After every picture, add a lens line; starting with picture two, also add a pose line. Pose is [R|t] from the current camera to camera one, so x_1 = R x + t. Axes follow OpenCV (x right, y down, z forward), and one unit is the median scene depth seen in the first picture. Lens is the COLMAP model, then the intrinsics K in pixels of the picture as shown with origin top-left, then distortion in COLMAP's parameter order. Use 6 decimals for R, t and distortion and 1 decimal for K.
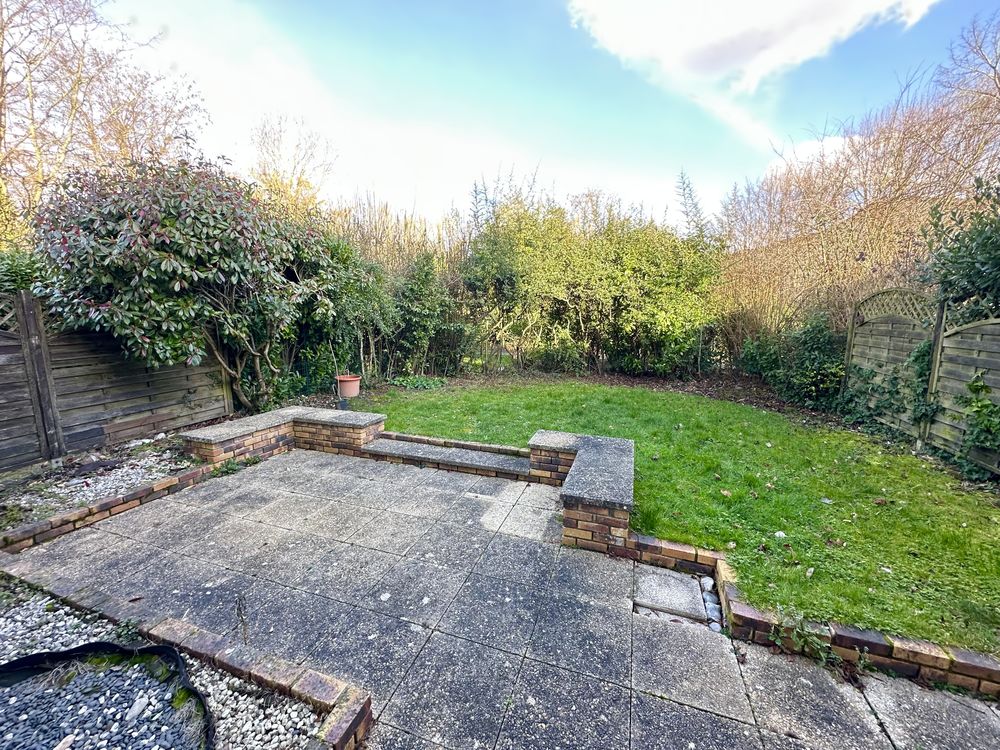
lens RADIAL K [[399.2, 0, 499.3], [0, 399.2, 375.0], [0, 0, 1]] dist [-0.004838, 0.000979]
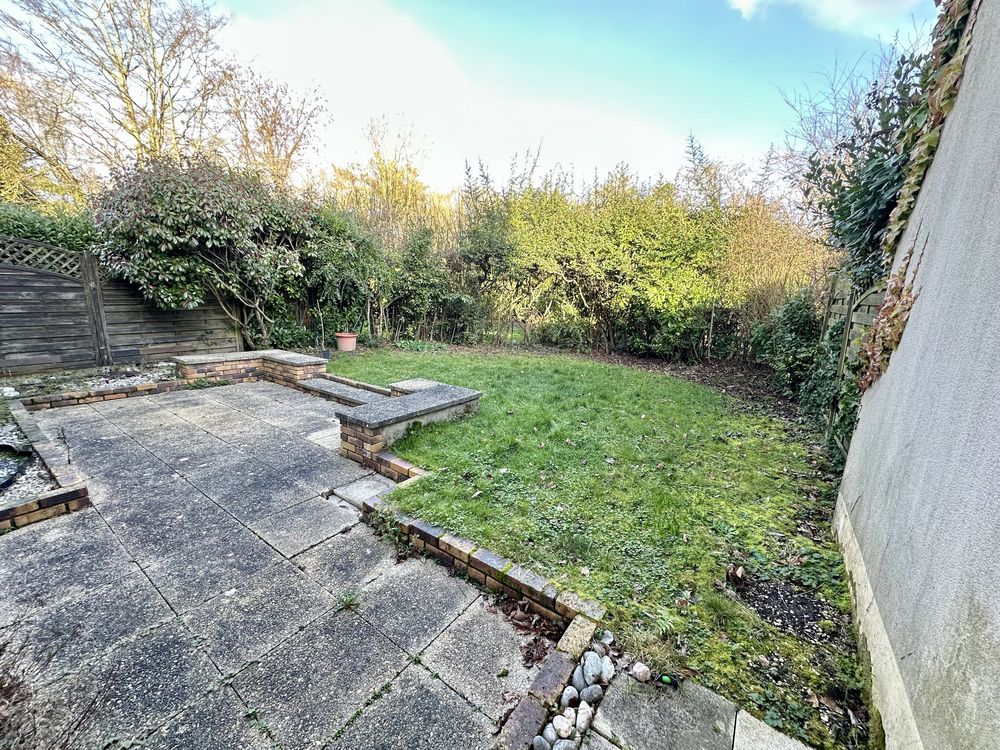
lens RADIAL K [[399.2, 0, 499.3], [0, 399.2, 375.0], [0, 0, 1]] dist [-0.004838, 0.000979]
pose [[0.961114, 0.084144, -0.263020, 0.631487], [-0.073824, 0.996072, 0.048893, 0.057122], [0.266101, -0.027575, 0.963551, -0.033815]]
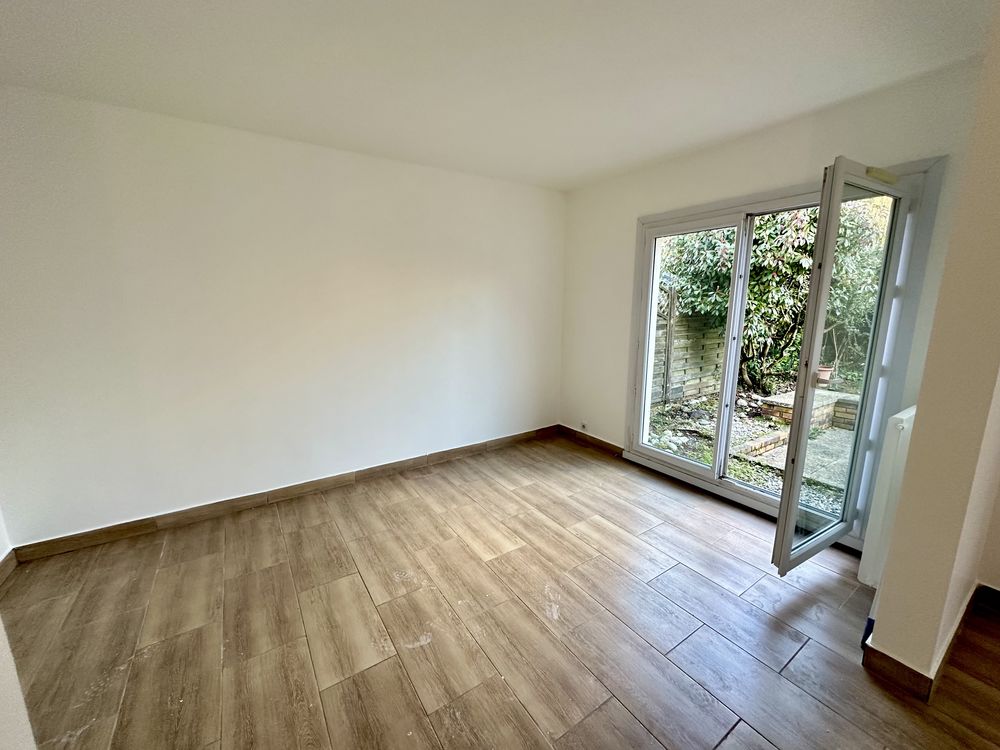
lens RADIAL K [[399.2, 0, 499.3], [0, 399.2, 375.0], [0, 0, 1]] dist [-0.004838, 0.000979]
pose [[0.791172, 0.100328, -0.603309, -0.680857], [-0.090147, 0.994809, 0.047216, 0.085160], [0.604914, 0.017030, 0.796109, -0.474132]]
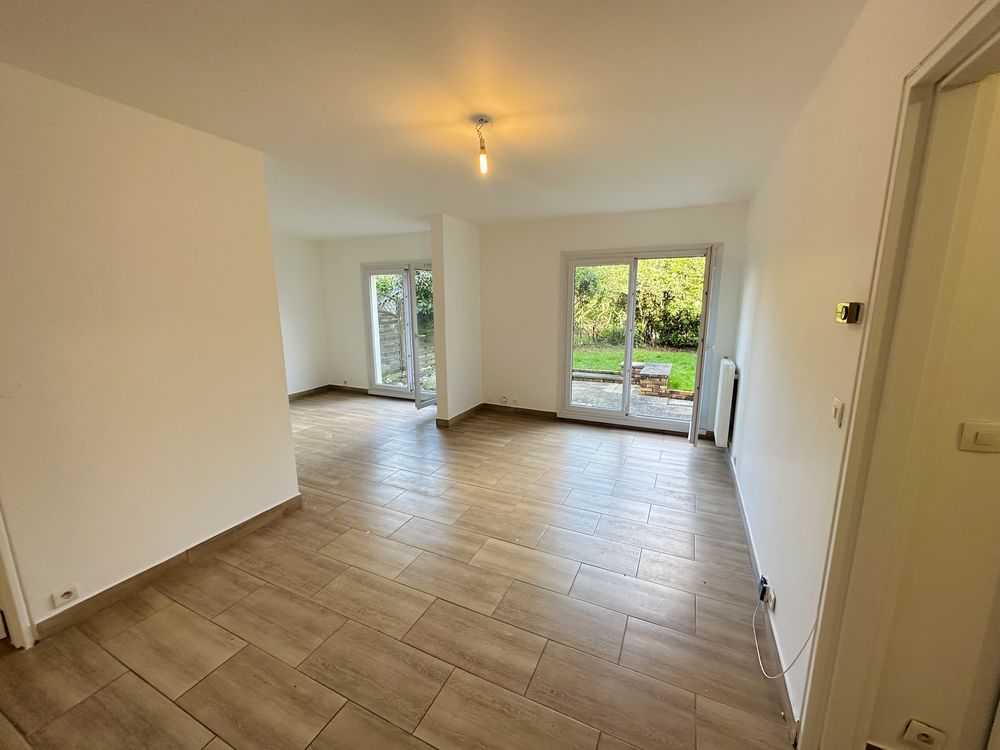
lens RADIAL K [[399.2, 0, 499.3], [0, 399.2, 375.0], [0, 0, 1]] dist [-0.004838, 0.000979]
pose [[0.993399, 0.004756, -0.114616, -0.297000], [-0.002346, 0.999774, 0.021146, 0.168877], [0.114690, -0.020737, 0.993185, -1.092379]]
